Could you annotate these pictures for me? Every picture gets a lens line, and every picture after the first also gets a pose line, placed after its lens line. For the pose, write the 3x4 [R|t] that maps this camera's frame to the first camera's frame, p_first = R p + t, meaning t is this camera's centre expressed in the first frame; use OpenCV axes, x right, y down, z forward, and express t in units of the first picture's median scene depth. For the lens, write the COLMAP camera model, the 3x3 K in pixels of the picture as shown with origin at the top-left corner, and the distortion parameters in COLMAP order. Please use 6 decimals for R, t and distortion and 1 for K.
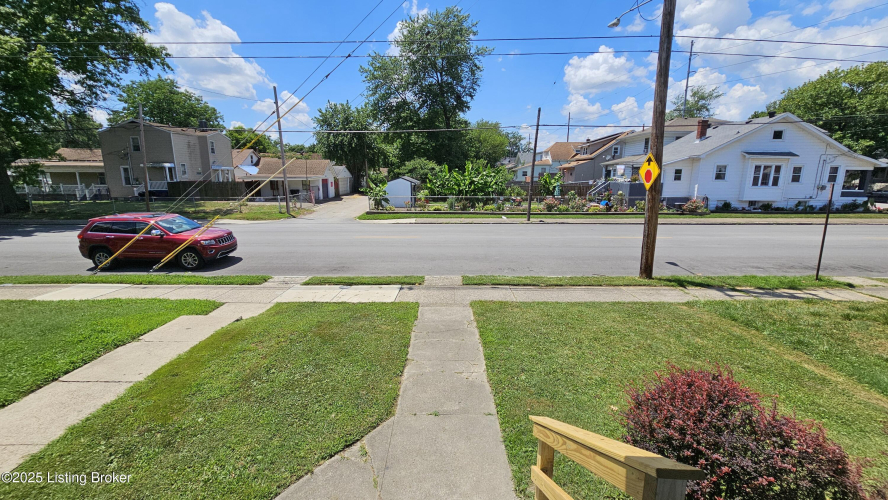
lens RADIAL K [[364.4, 0, 443.0], [0, 364.4, 245.4], [0, 0, 1]] dist [0.000698, 0.000105]
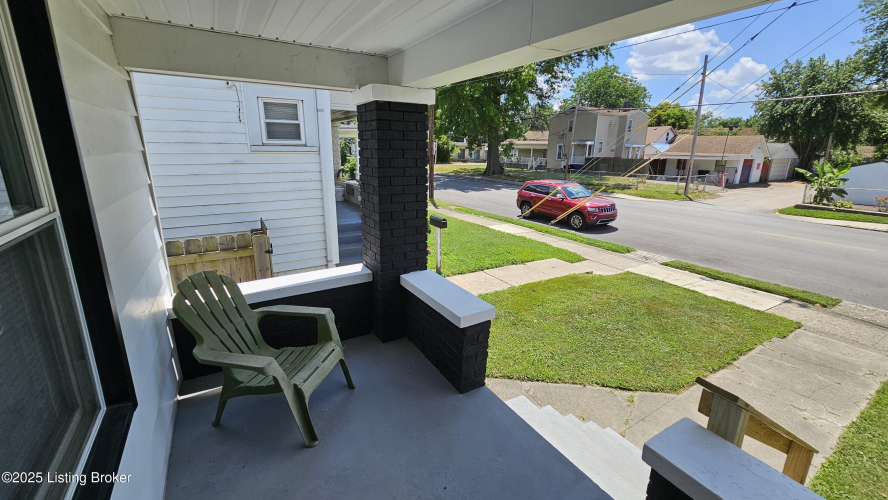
lens RADIAL K [[364.4, 0, 443.0], [0, 364.4, 245.4], [0, 0, 1]] dist [0.000698, 0.000105]
pose [[0.524576, 0.226438, -0.820699, 0.045678], [-0.178574, 0.971802, 0.153987, 0.004481], [0.832425, 0.065777, 0.550219, -0.022081]]
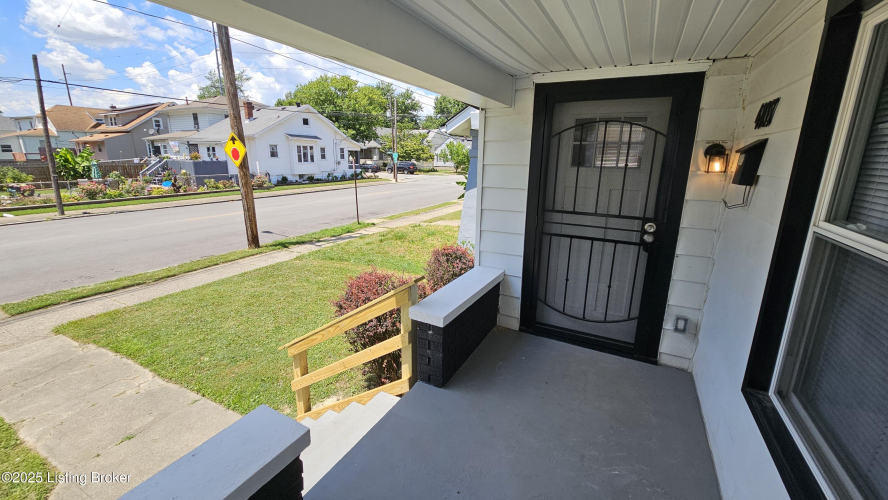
lens RADIAL K [[364.4, 0, 443.0], [0, 364.4, 245.4], [0, 0, 1]] dist [0.000698, 0.000105]
pose [[0.463239, -0.210696, 0.860824, -0.056089], [0.159211, 0.975310, 0.153041, 0.001772], [-0.871815, 0.066158, 0.485346, -0.014809]]
